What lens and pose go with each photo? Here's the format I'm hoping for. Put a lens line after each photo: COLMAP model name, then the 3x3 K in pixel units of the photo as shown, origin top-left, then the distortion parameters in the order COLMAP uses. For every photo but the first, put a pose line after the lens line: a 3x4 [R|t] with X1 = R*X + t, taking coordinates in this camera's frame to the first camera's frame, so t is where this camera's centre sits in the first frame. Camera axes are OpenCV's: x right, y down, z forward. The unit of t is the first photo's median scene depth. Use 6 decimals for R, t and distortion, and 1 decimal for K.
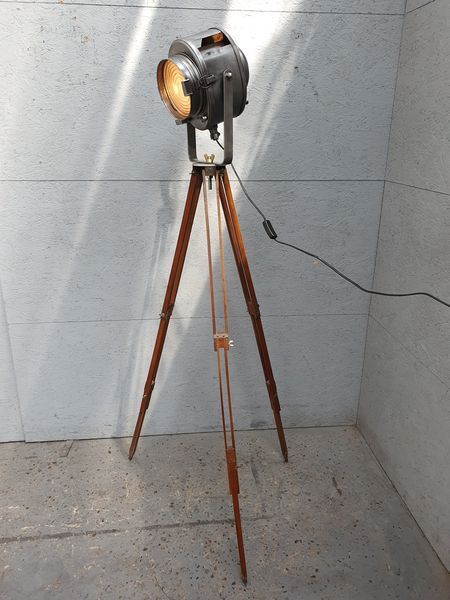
lens RADIAL K [[464.8, 0, 221.2], [0, 464.8, 300.5], [0, 0, 1]] dist [-0.001608, 0.026691]
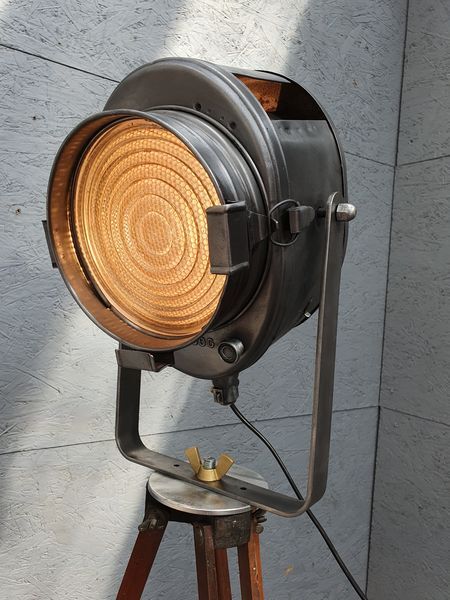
lens RADIAL K [[464.8, 0, 212.4], [0, 464.8, 305.2], [0, 0, 1]] dist [-0.001608, 0.026691]
pose [[0.886110, 0.031023, 0.462435, -0.132279], [0.106482, 0.957441, -0.268271, -0.262094], [-0.451076, 0.286959, 0.845095, 0.589649]]
